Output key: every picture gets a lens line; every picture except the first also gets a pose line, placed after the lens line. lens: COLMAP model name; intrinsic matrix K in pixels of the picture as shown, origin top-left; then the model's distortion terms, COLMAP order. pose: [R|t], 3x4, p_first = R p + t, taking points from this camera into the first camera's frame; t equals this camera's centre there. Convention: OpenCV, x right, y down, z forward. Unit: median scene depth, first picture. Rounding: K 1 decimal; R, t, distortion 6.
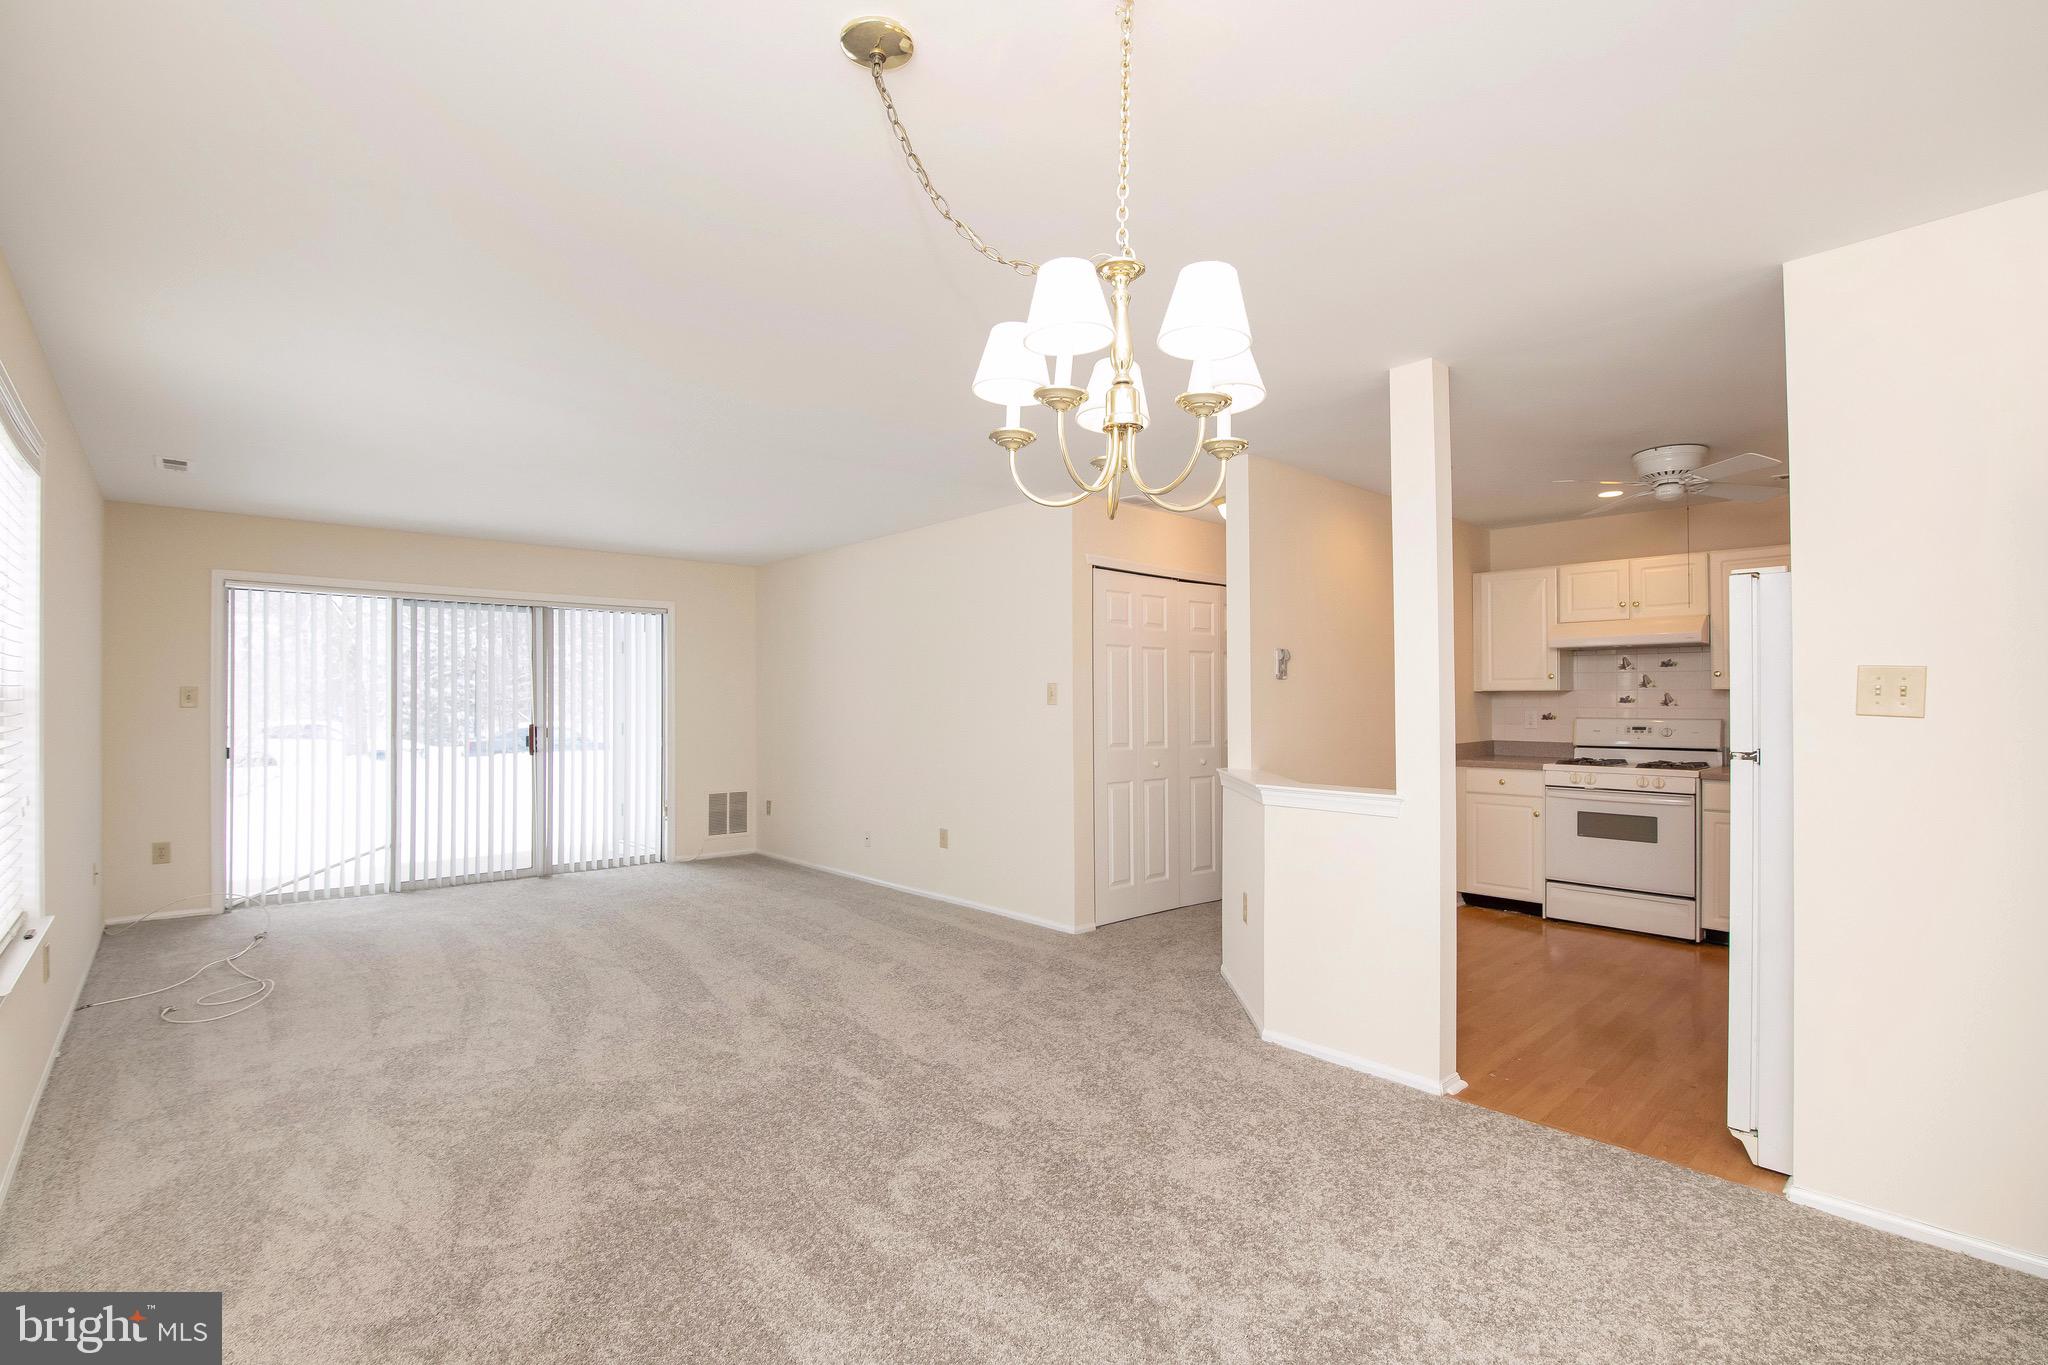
lens RADIAL K [[932.1, 0, 1026.4], [0, 932.1, 691.9], [0, 0, 1]] dist [-0.015854, -0.000315]
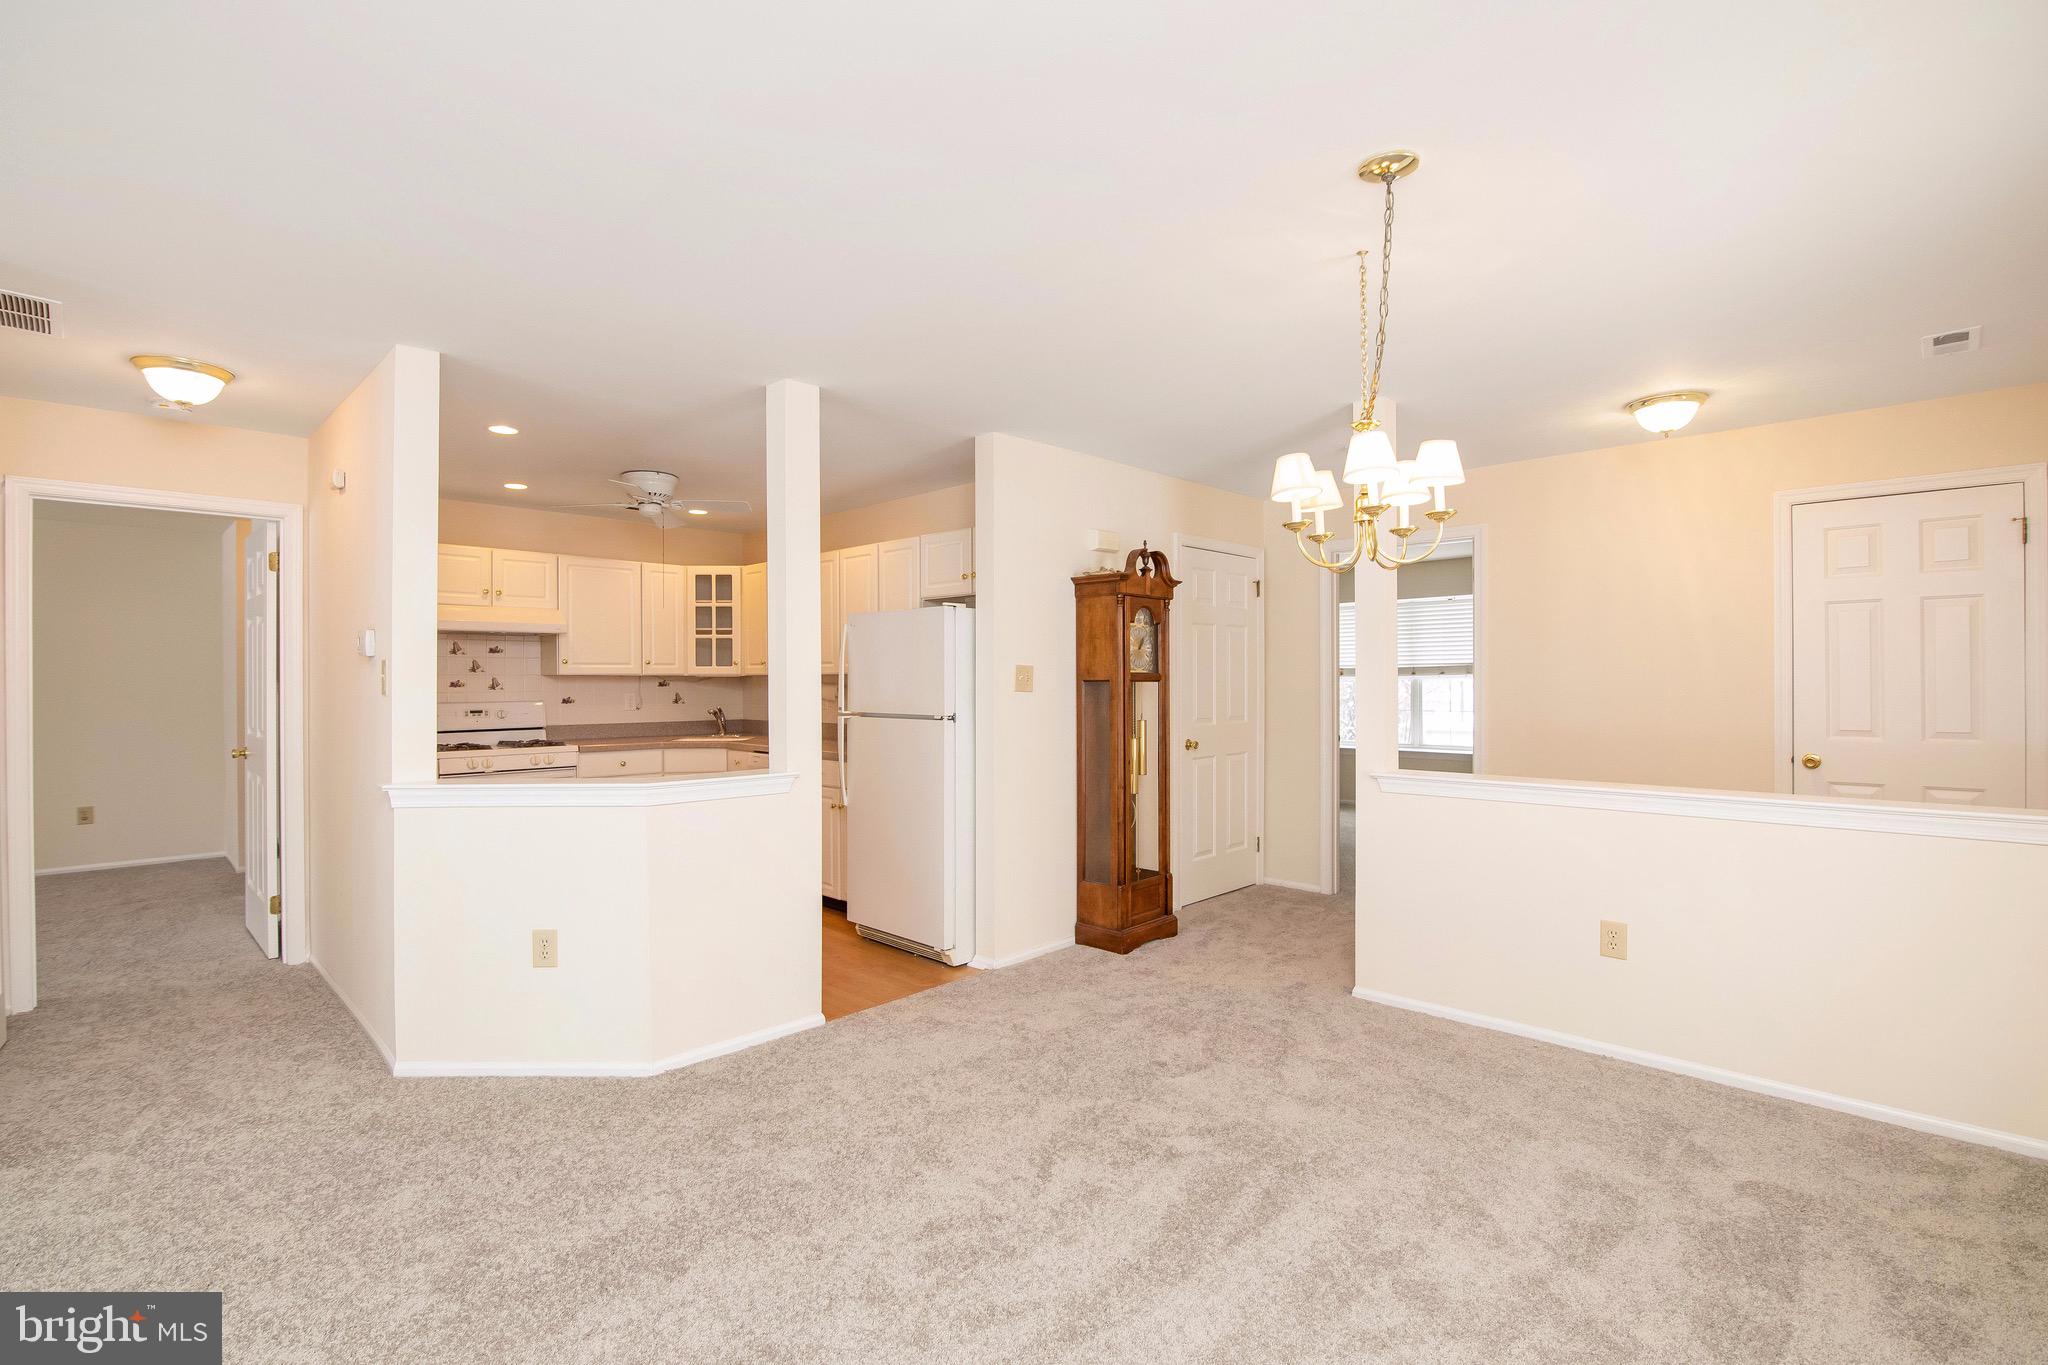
lens RADIAL K [[939.6, 0, 1017.5], [0, 939.6, 681.4], [0, 0, 1]] dist [-0.010672, 0.000057]
pose [[-0.046060, -0.002074, 0.998937, -0.955495], [-0.005285, 0.999984, 0.001833, 0.000963], [-0.998925, -0.005195, -0.046070, 1.039671]]
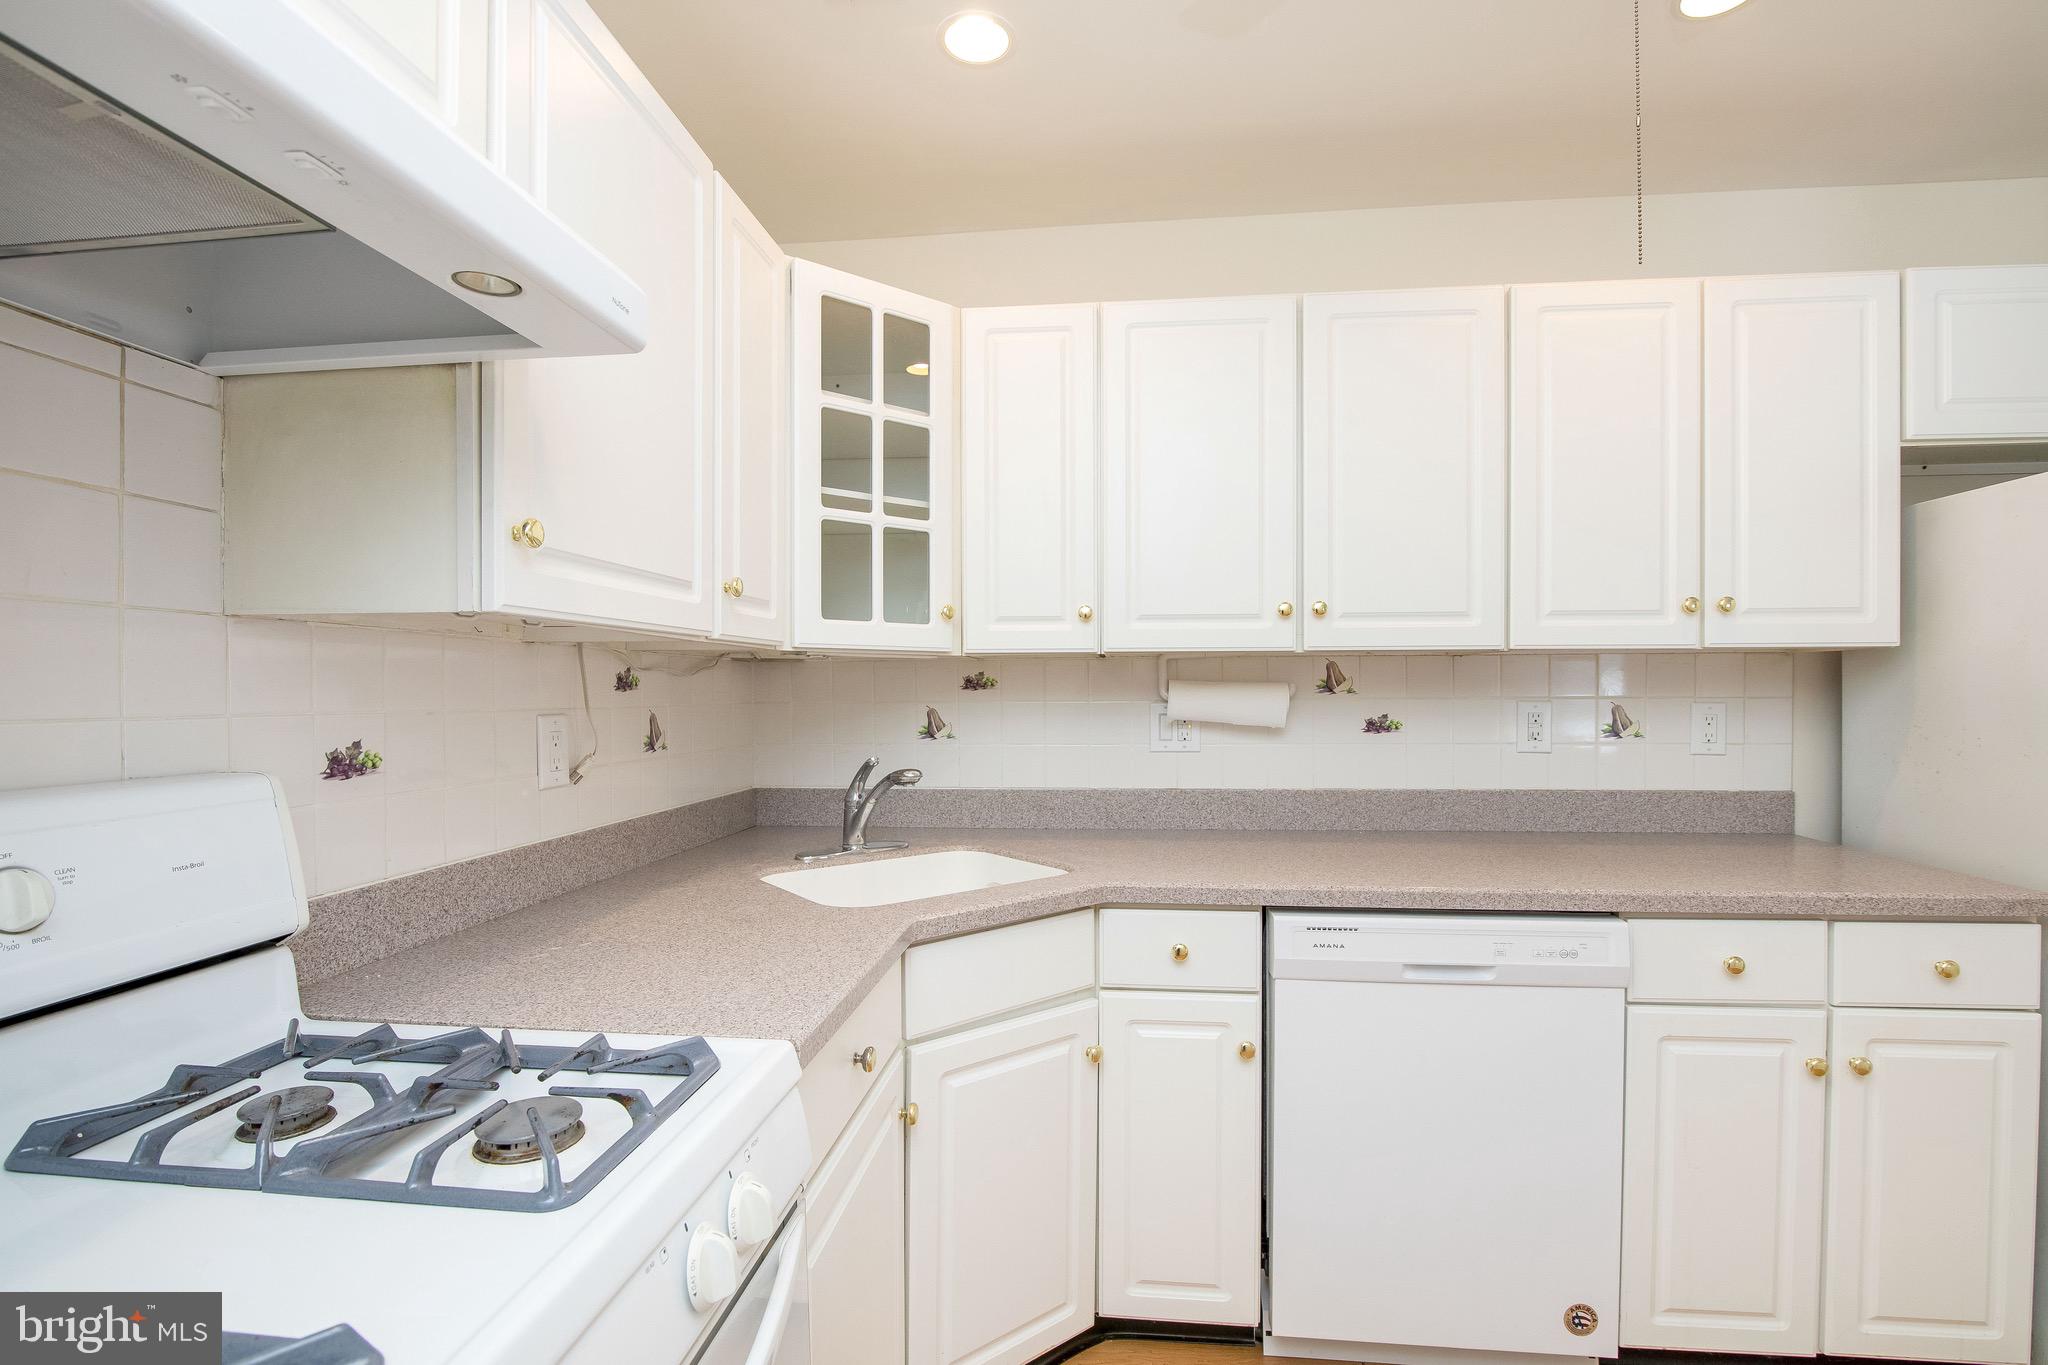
lens RADIAL K [[939.7, 0, 1021.5], [0, 939.7, 702.3], [0, 0, 1]] dist [-0.017316, 0.000045]
pose [[-0.655958, -0.004649, 0.754783, 1.128733], [-0.001680, 0.999988, 0.004699, 0.031978], [-0.754796, 0.001814, -0.655957, 2.236012]]
